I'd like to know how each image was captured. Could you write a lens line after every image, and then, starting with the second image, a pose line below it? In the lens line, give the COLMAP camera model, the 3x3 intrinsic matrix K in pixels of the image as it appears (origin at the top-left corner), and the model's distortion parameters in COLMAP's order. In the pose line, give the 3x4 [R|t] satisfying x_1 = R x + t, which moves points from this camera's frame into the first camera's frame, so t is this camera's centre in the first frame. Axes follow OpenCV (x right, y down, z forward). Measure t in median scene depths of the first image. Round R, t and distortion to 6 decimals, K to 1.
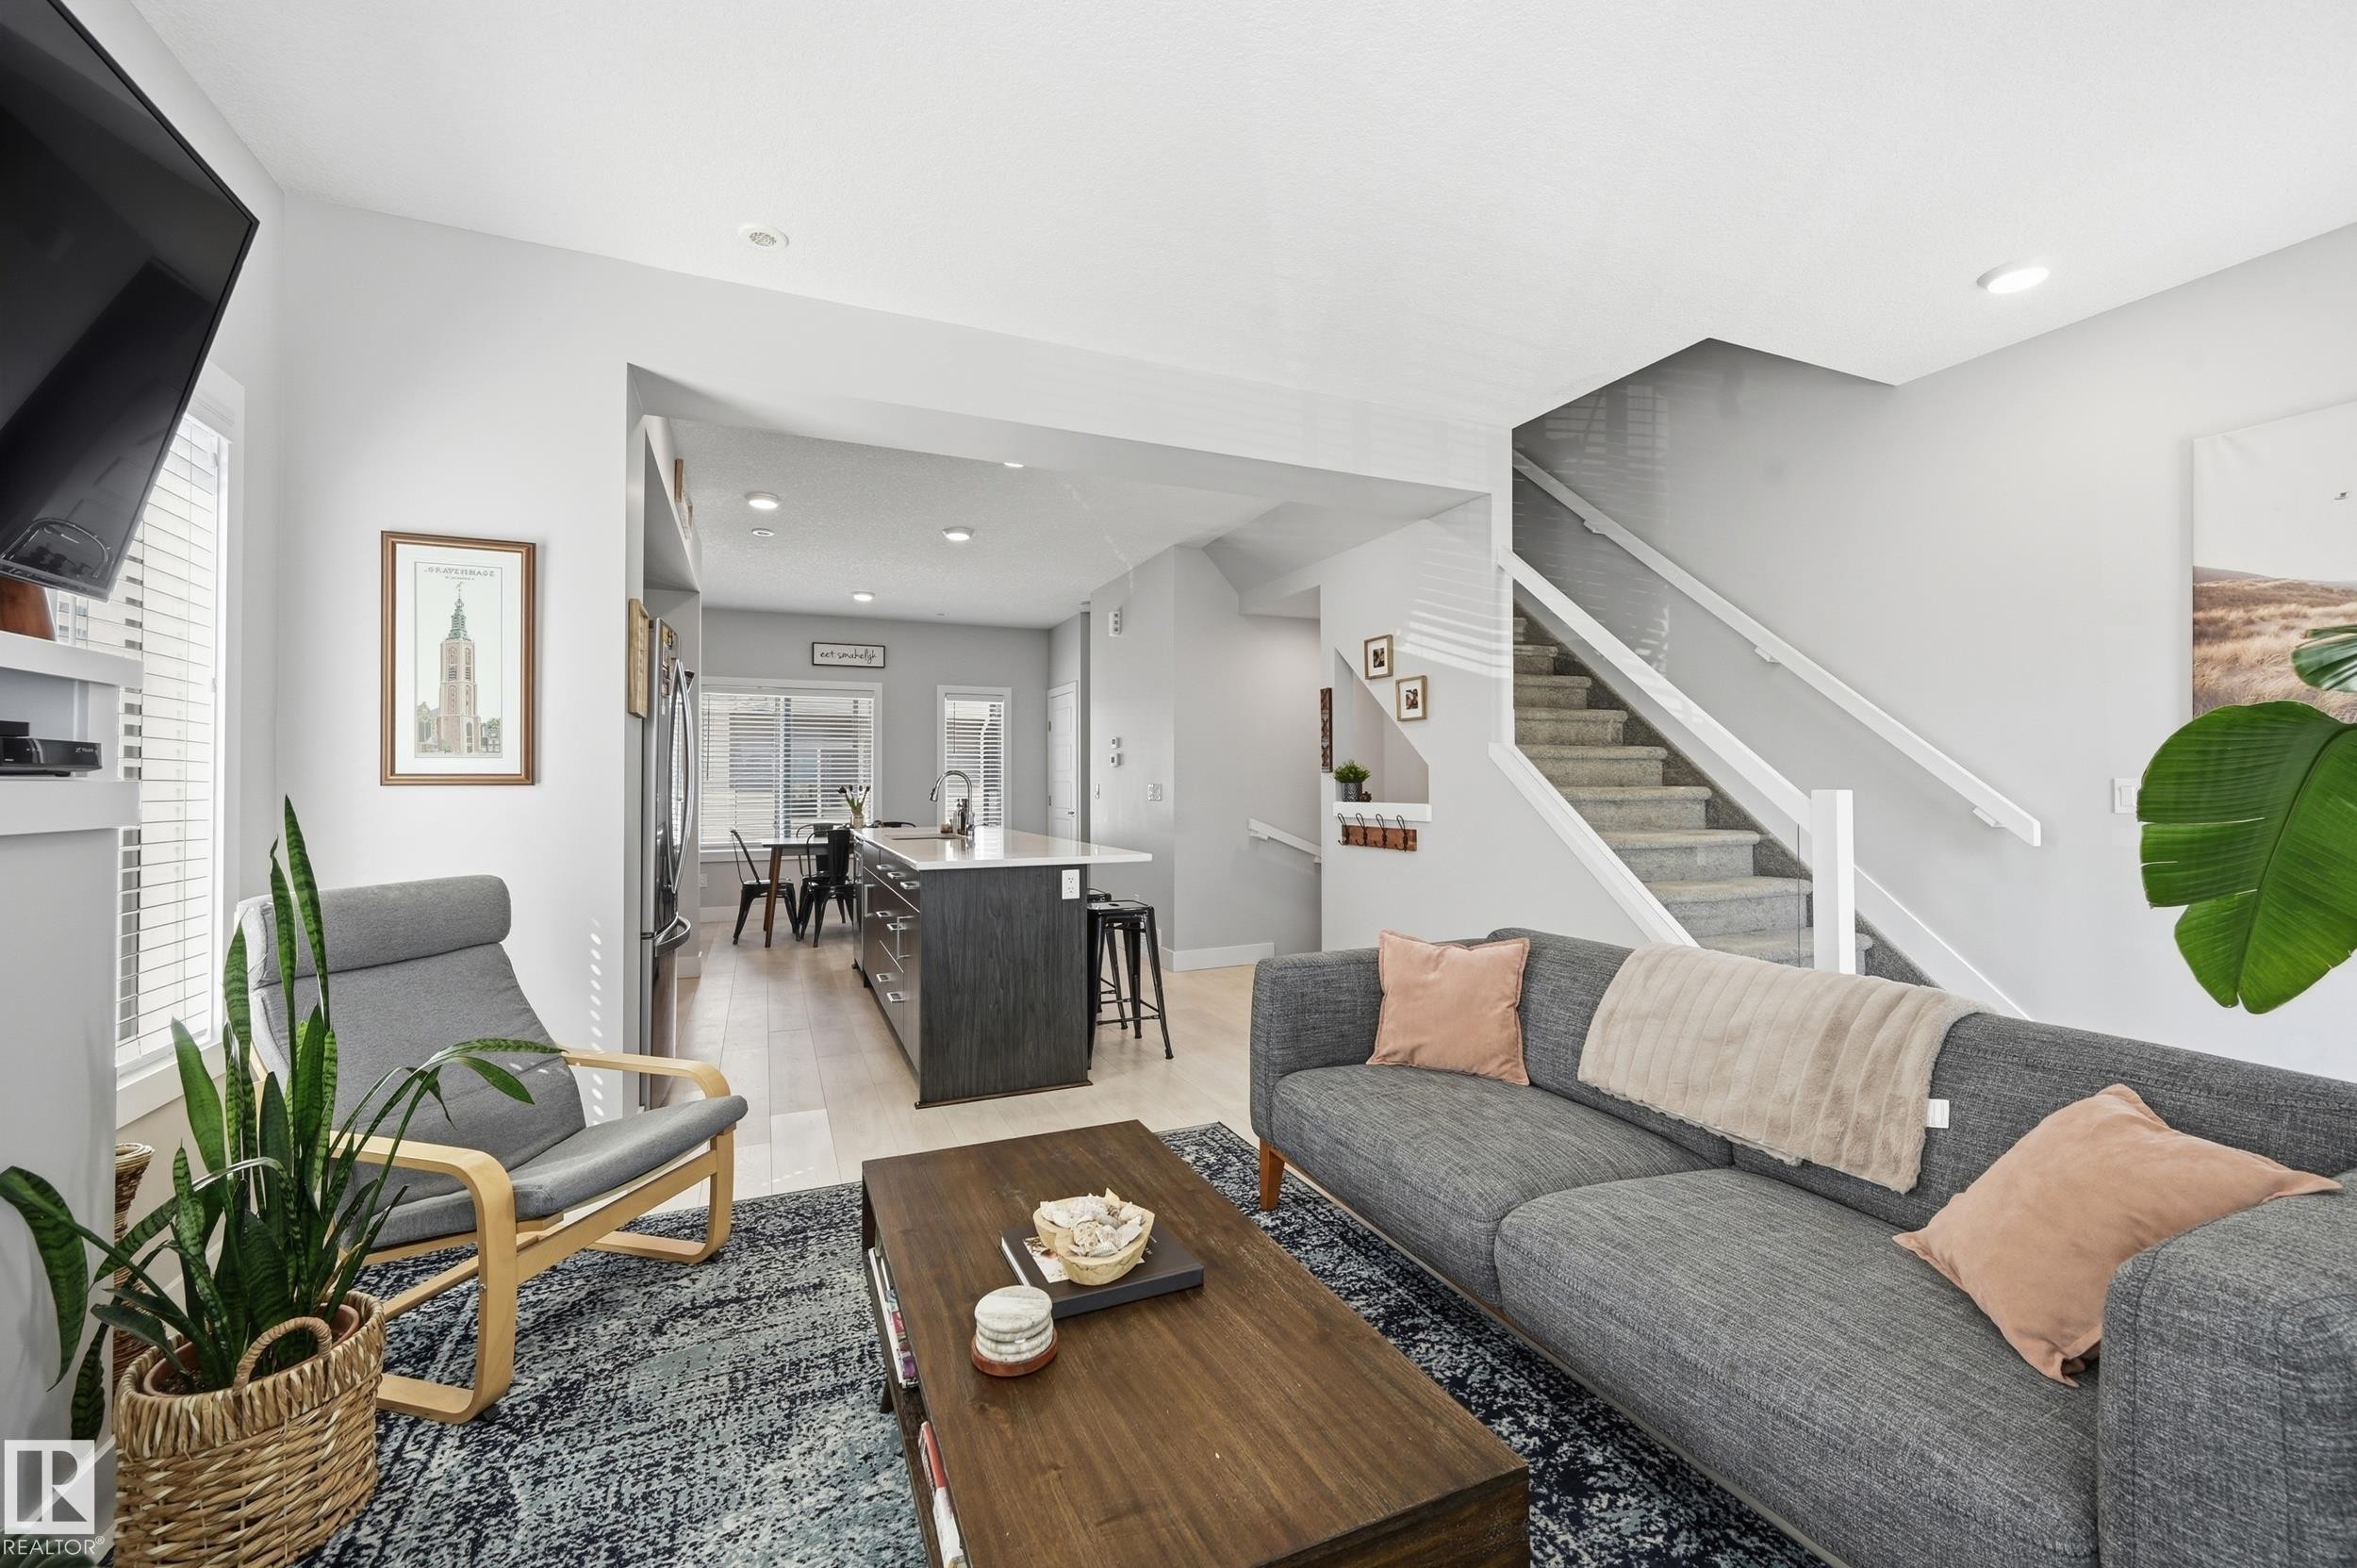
lens RADIAL K [[941.9, 0, 1168.5], [0, 941.9, 781.2], [0, 0, 1]] dist [0.001170, -0.000160]
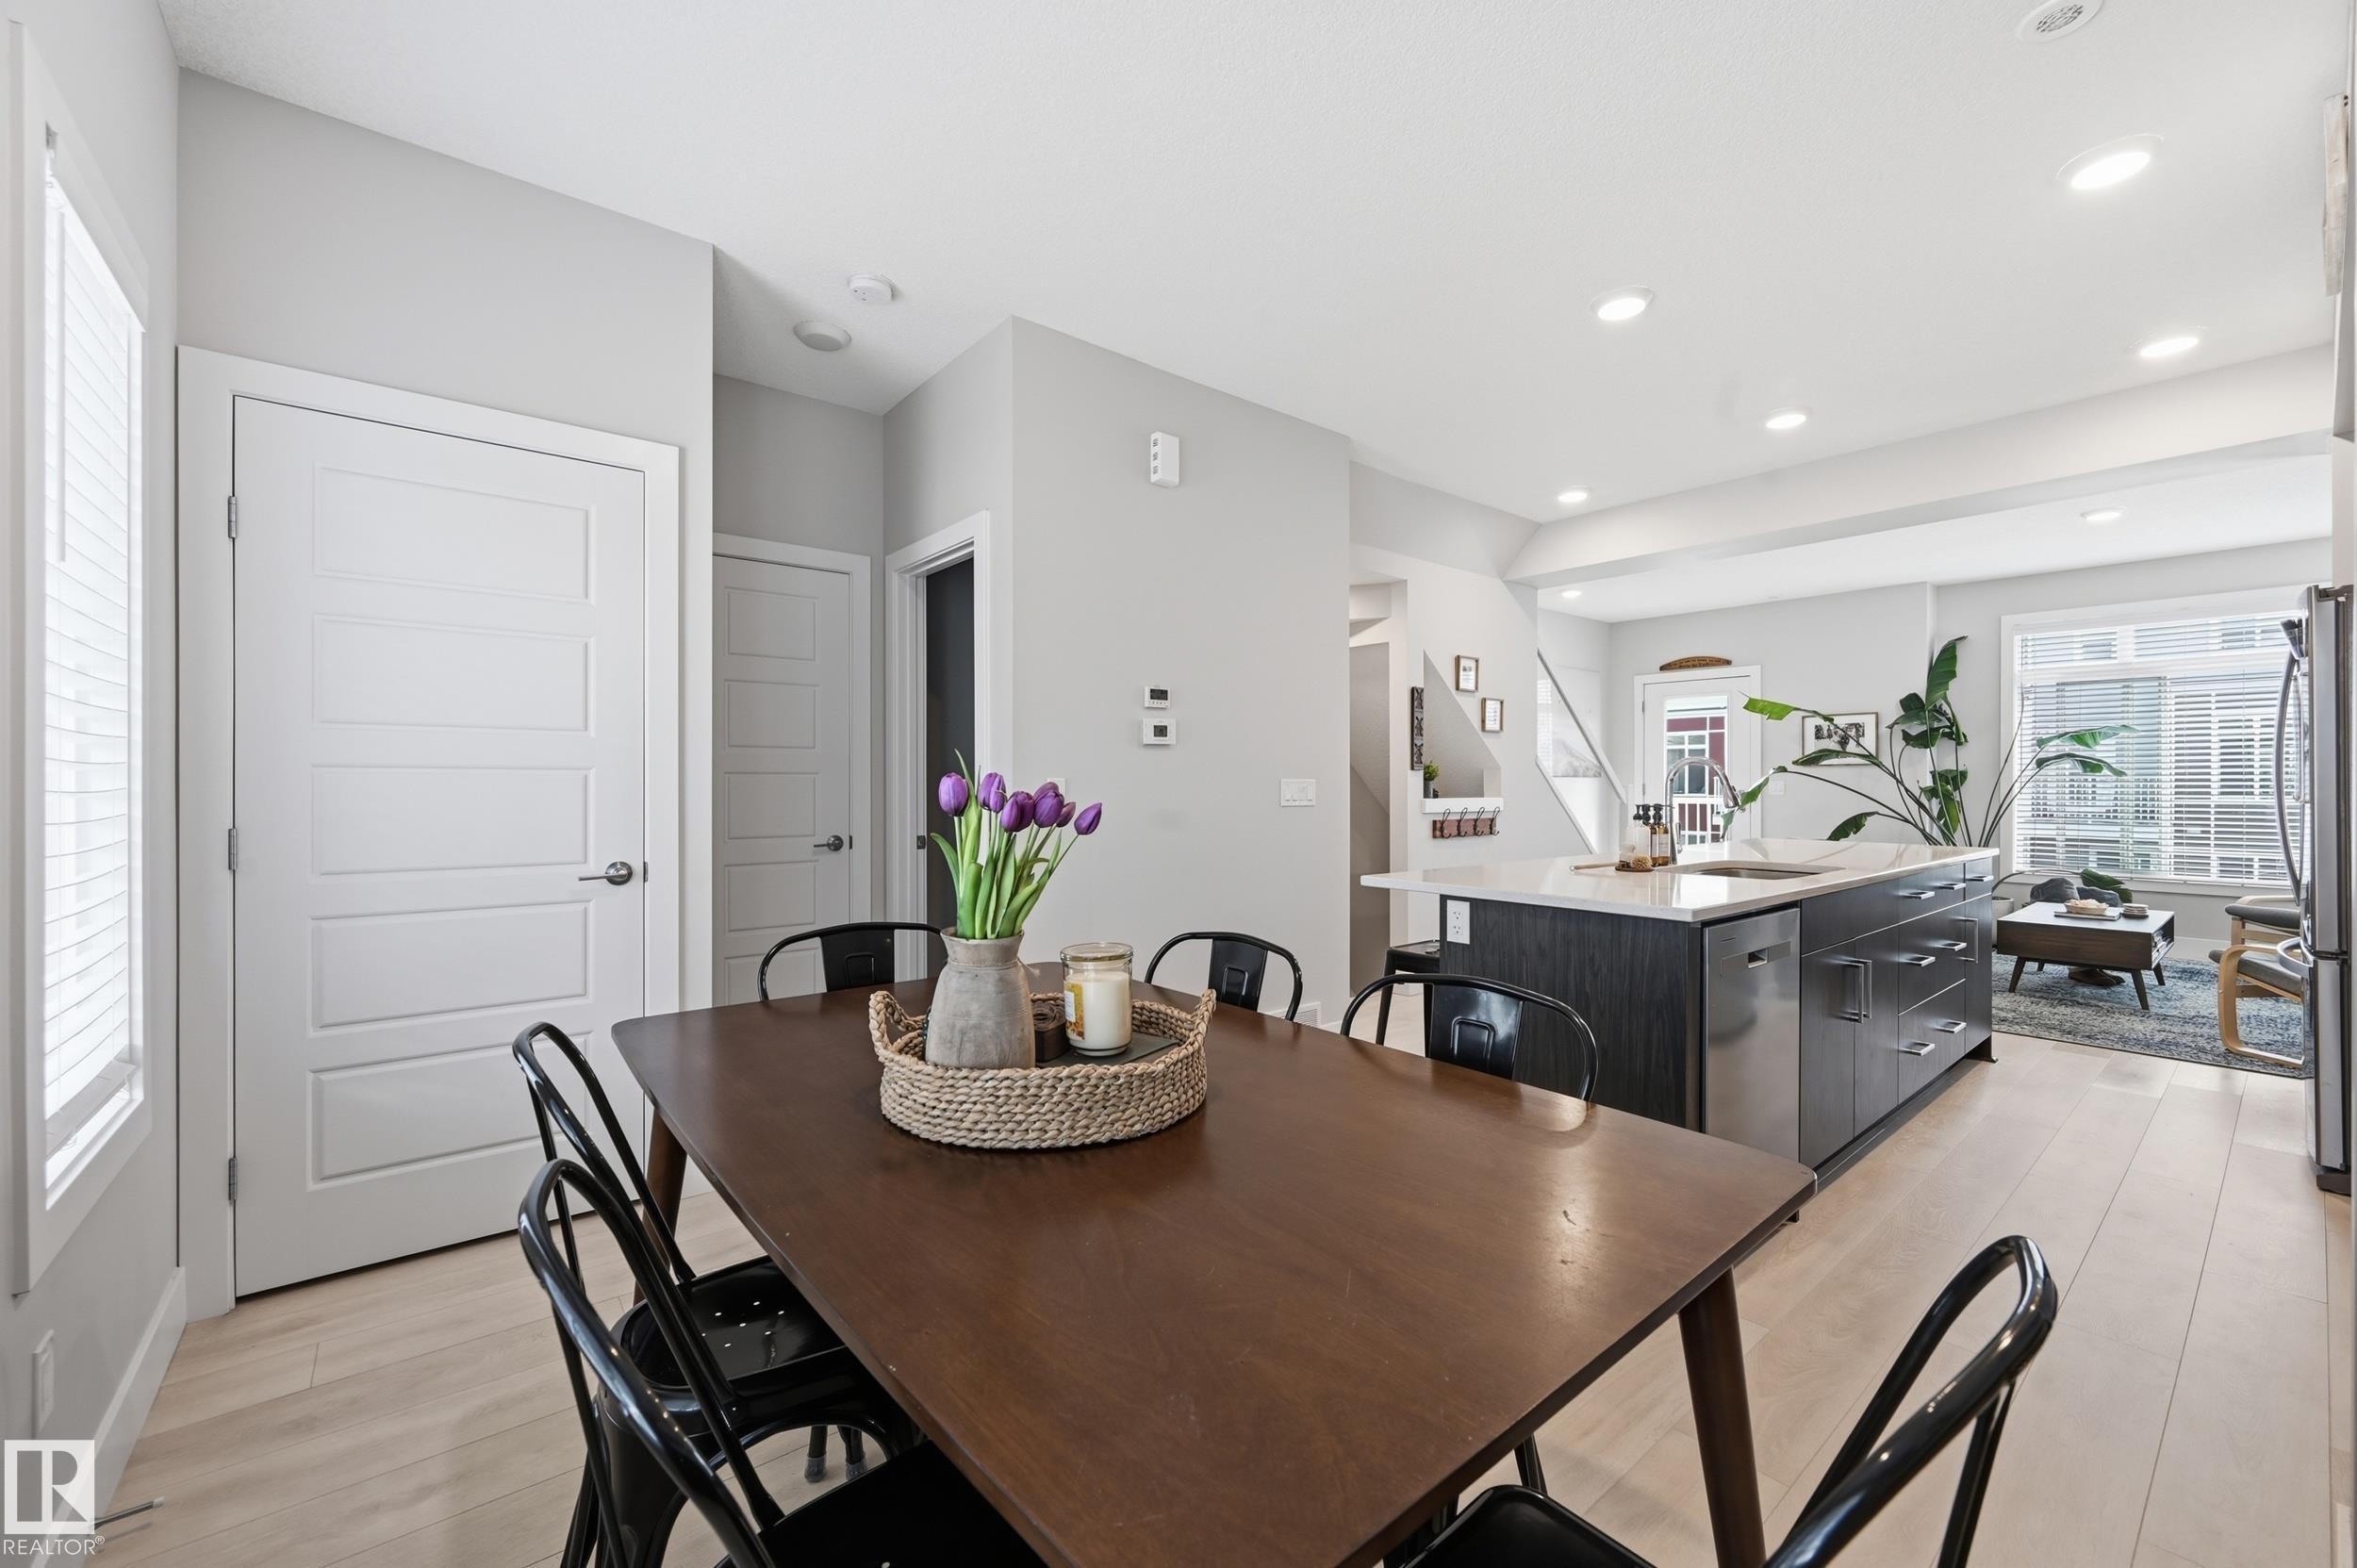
lens RADIAL K [[941.9, 0, 1174.2], [0, 941.9, 788.4], [0, 0, 1]] dist [0.001170, -0.000160]
pose [[-0.284054, 0.002225, 0.958806, -0.789673], [-0.001247, 0.999996, -0.002690, 0.014600], [-0.958808, -0.001959, -0.284050, 1.666383]]
